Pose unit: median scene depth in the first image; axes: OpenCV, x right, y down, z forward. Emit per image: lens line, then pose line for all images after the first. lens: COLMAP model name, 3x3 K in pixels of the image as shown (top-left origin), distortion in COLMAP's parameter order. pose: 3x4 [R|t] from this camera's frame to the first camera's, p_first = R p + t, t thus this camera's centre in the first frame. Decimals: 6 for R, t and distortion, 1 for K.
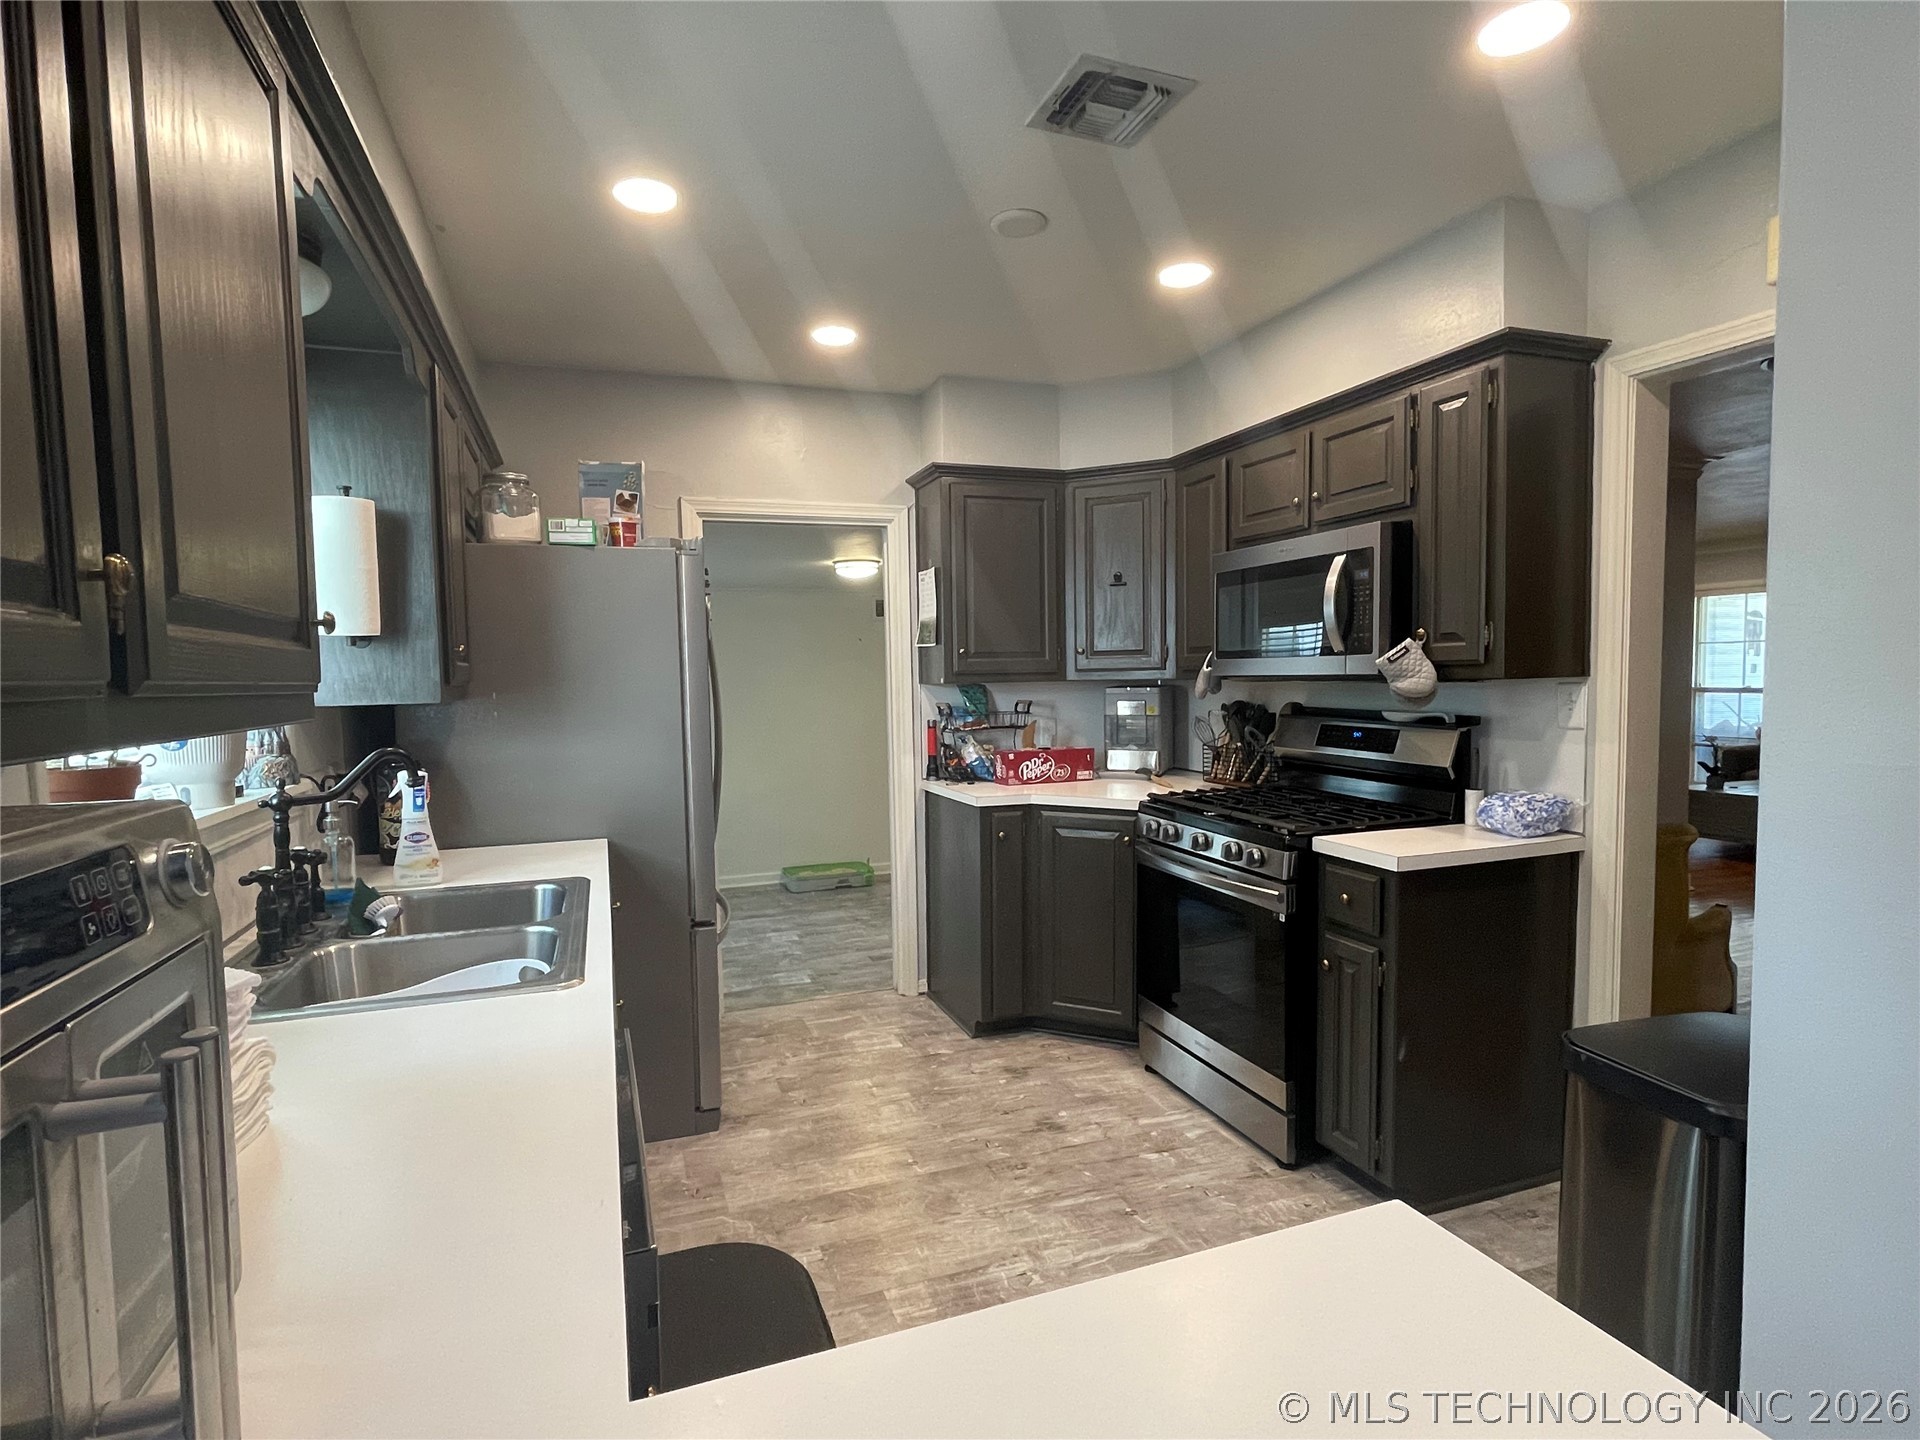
lens RADIAL K [[961.5, 0, 956.5], [0, 961.5, 735.3], [0, 0, 1]] dist [0.000714, 0.000102]
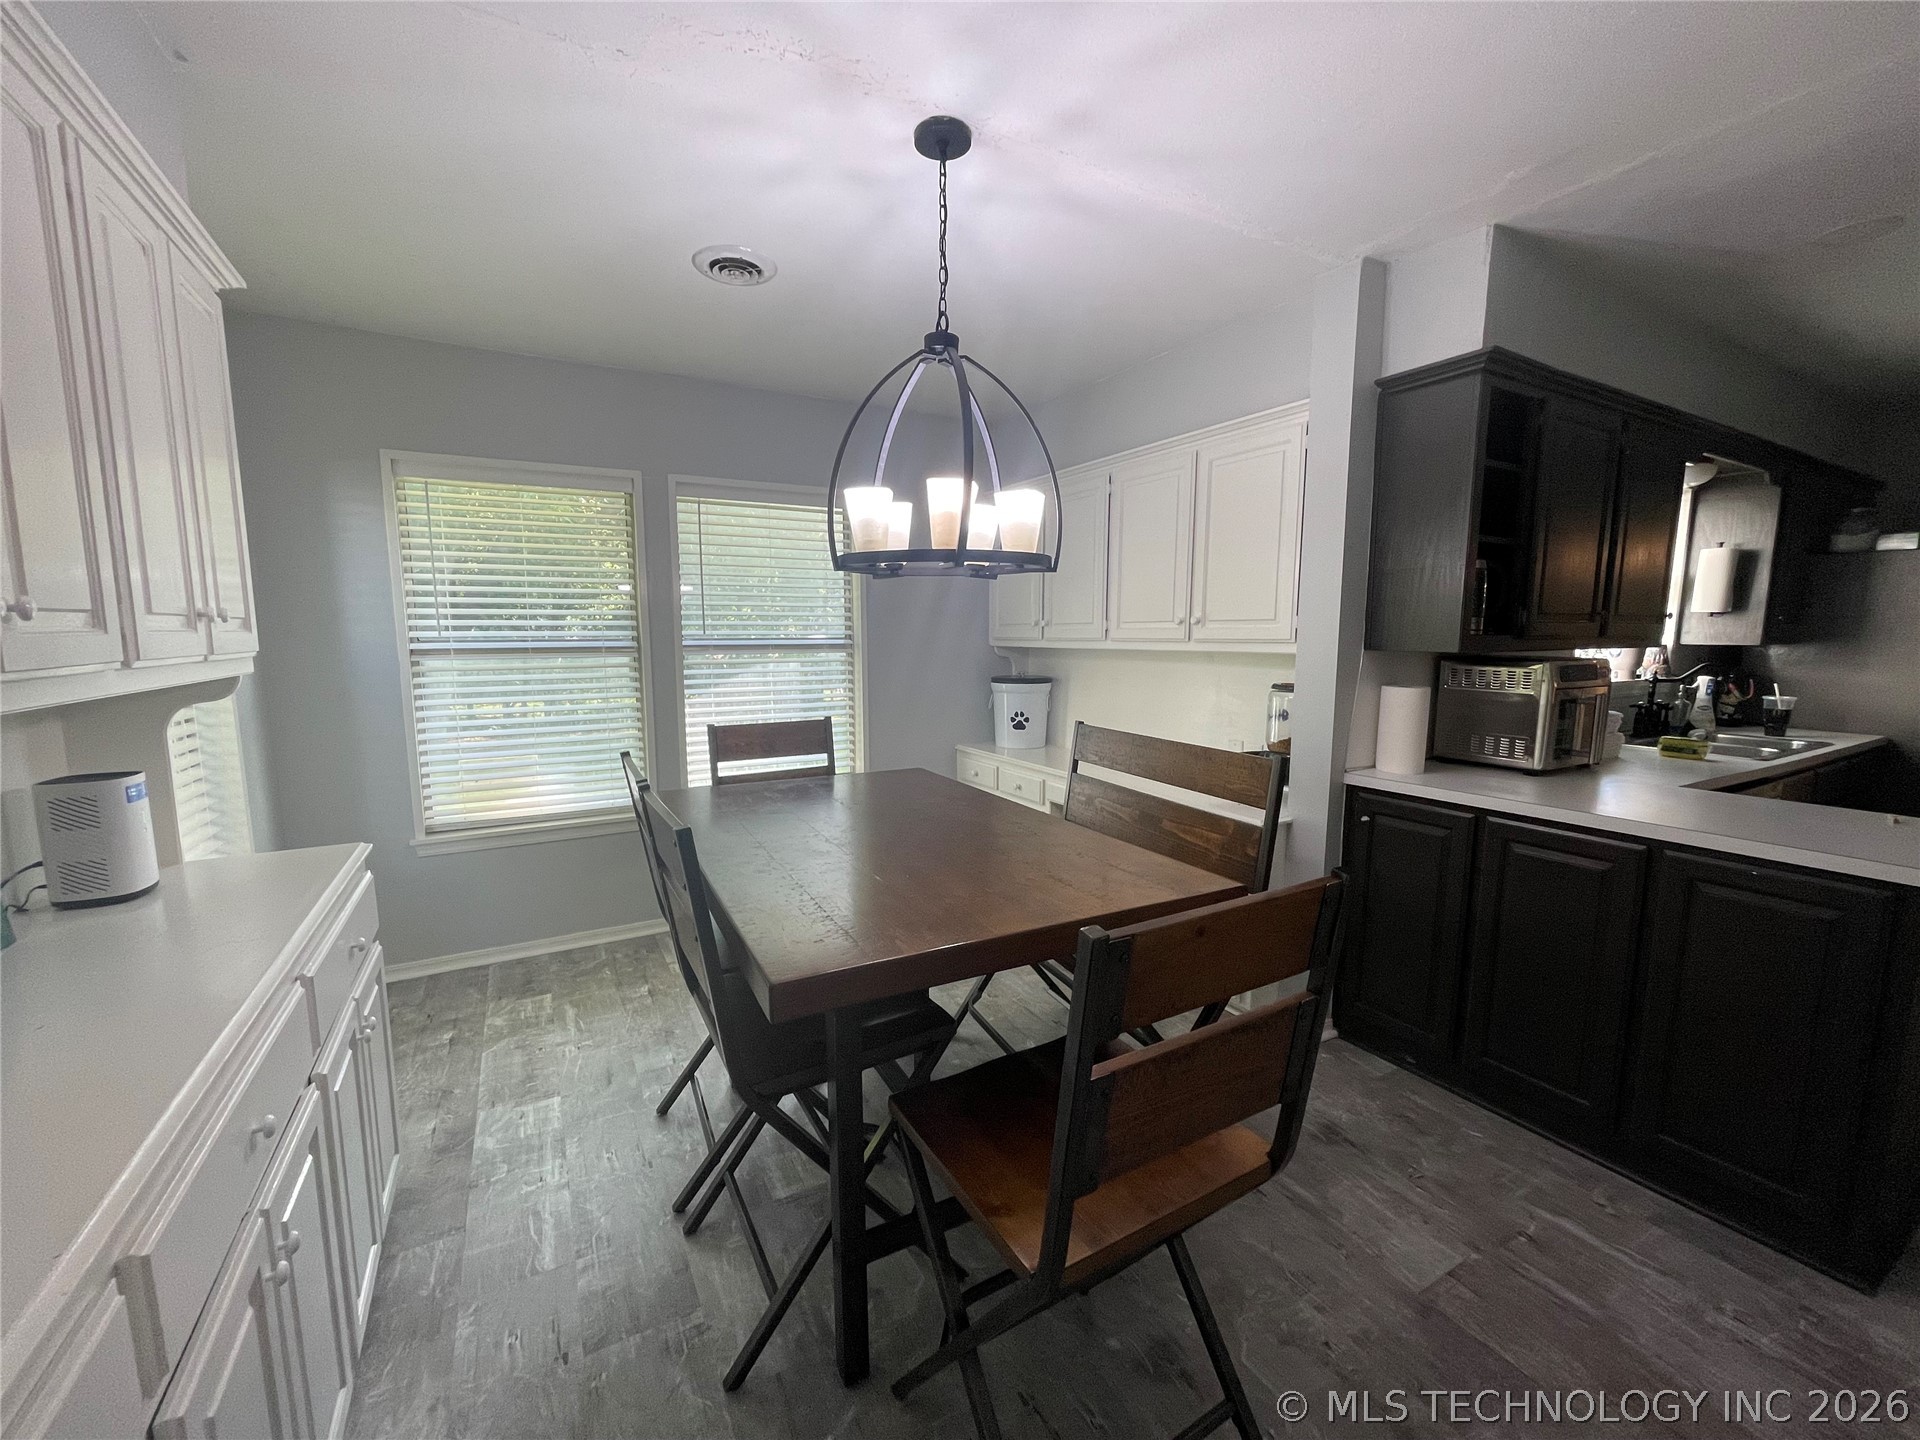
lens RADIAL K [[770.9, 0, 956.3], [0, 770.9, 724.5], [0, 0, 1]] dist [0.004214, 0.000154]
pose [[0.163419, 0.148316, -0.975344, 0.922229], [-0.075567, 0.987612, 0.137521, 0.039244], [0.983658, 0.051230, 0.172602, -1.061941]]
